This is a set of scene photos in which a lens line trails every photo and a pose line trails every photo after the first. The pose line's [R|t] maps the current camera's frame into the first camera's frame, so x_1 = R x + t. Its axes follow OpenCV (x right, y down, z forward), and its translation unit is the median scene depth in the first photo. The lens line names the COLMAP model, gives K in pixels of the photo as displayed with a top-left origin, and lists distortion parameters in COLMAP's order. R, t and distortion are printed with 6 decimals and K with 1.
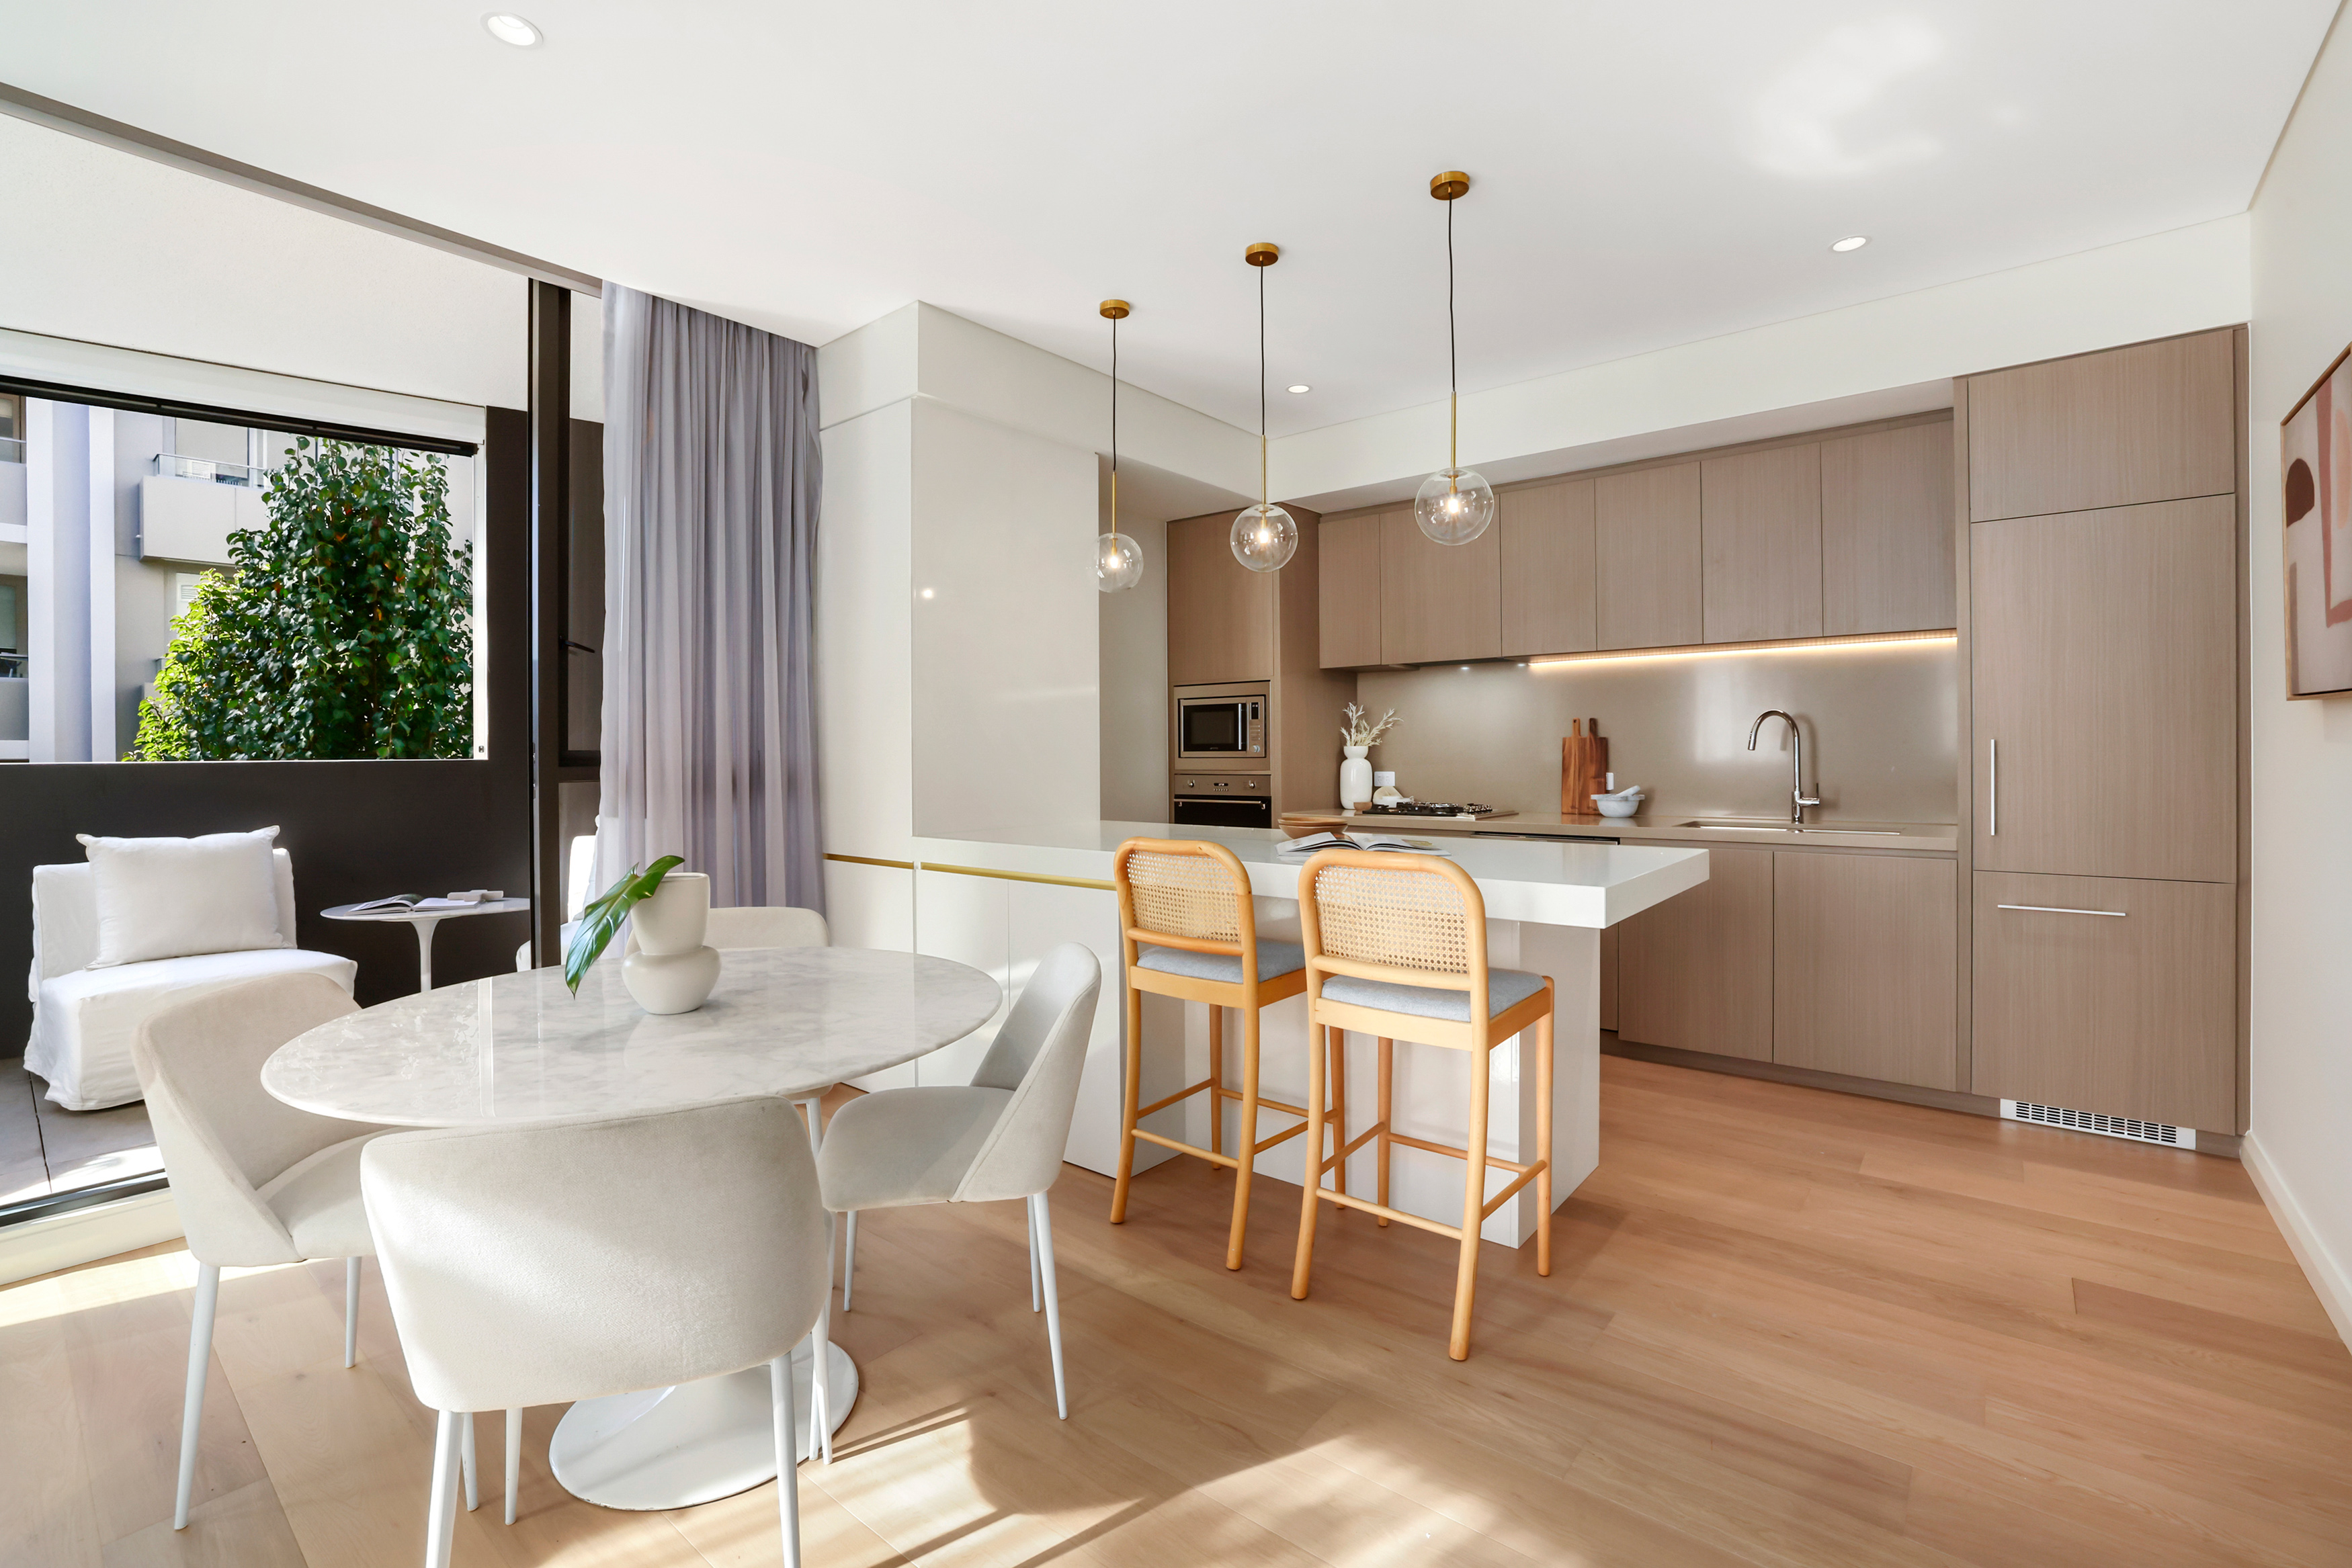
lens RADIAL K [[1031.1, 0, 1171.0], [0, 1031.1, 753.3], [0, 0, 1]] dist [-0.001332, -0.000254]
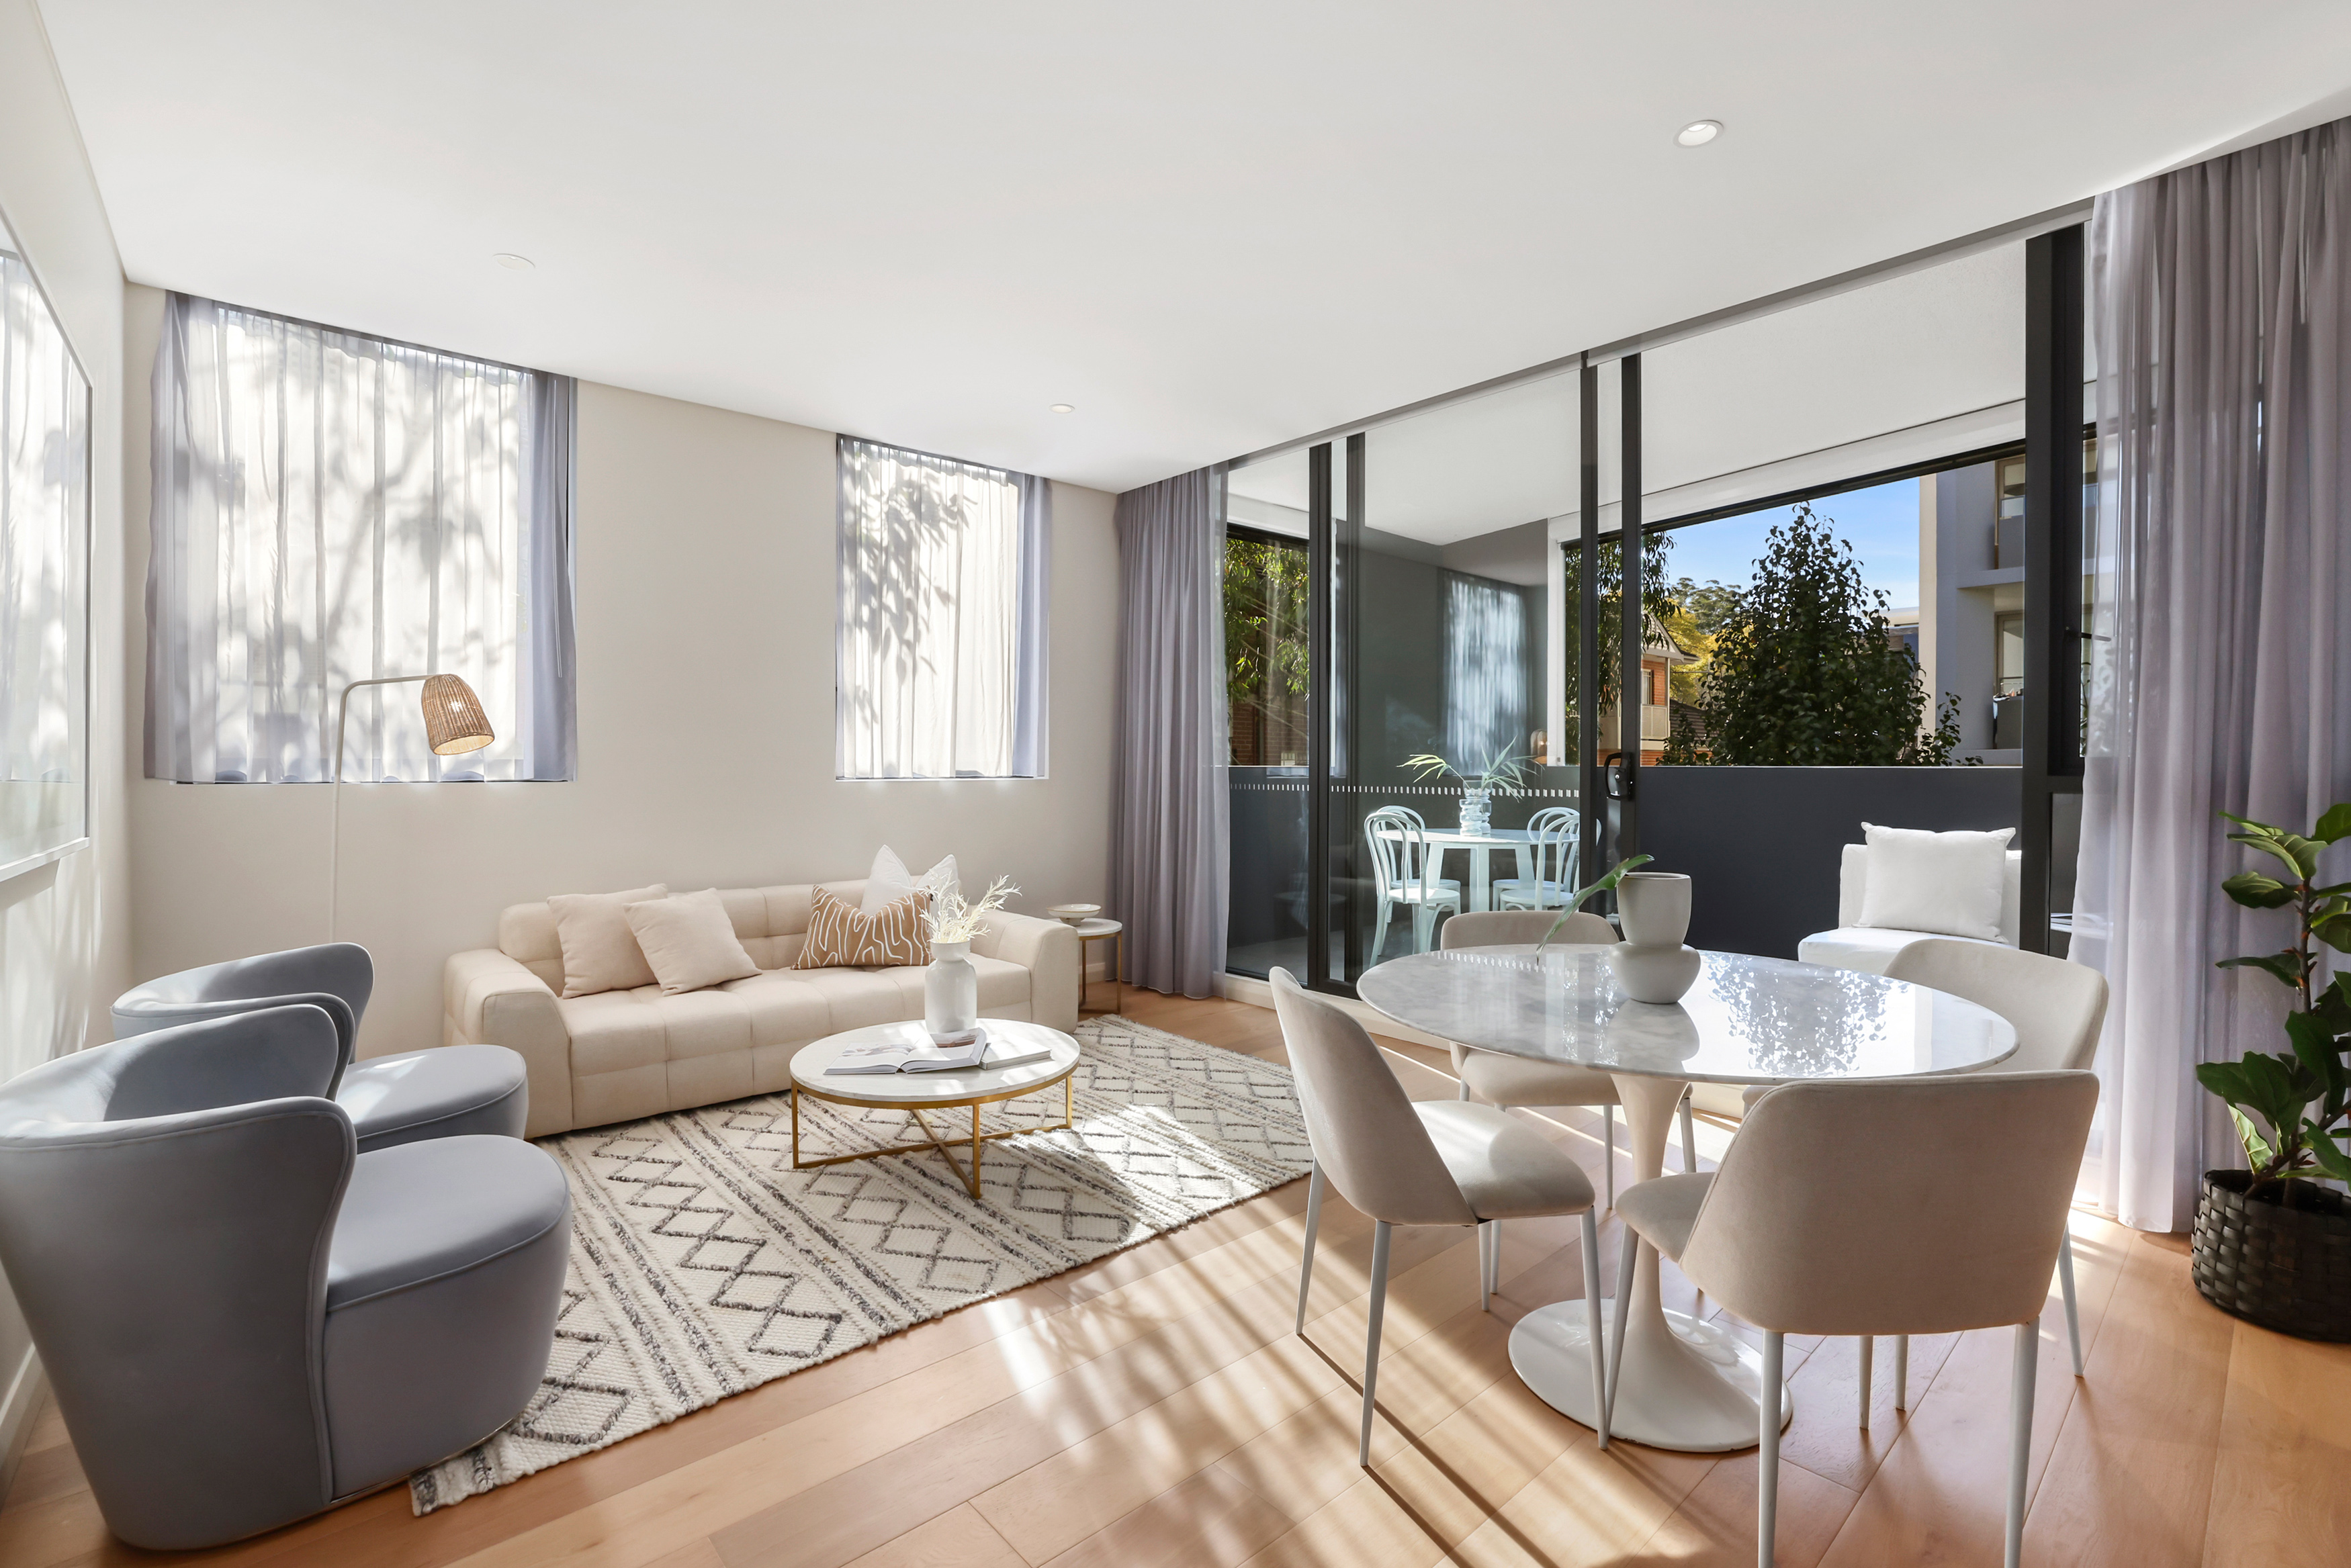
lens RADIAL K [[1030.6, 0, 1170.5], [0, 1030.6, 753.3], [0, 0, 1]] dist [-0.001332, -0.000254]
pose [[-0.157769, -0.001873, -0.987474, 0.371592], [-0.010575, 0.999944, -0.000207, 0.002193], [0.987419, 0.010409, -0.157780, 0.368637]]
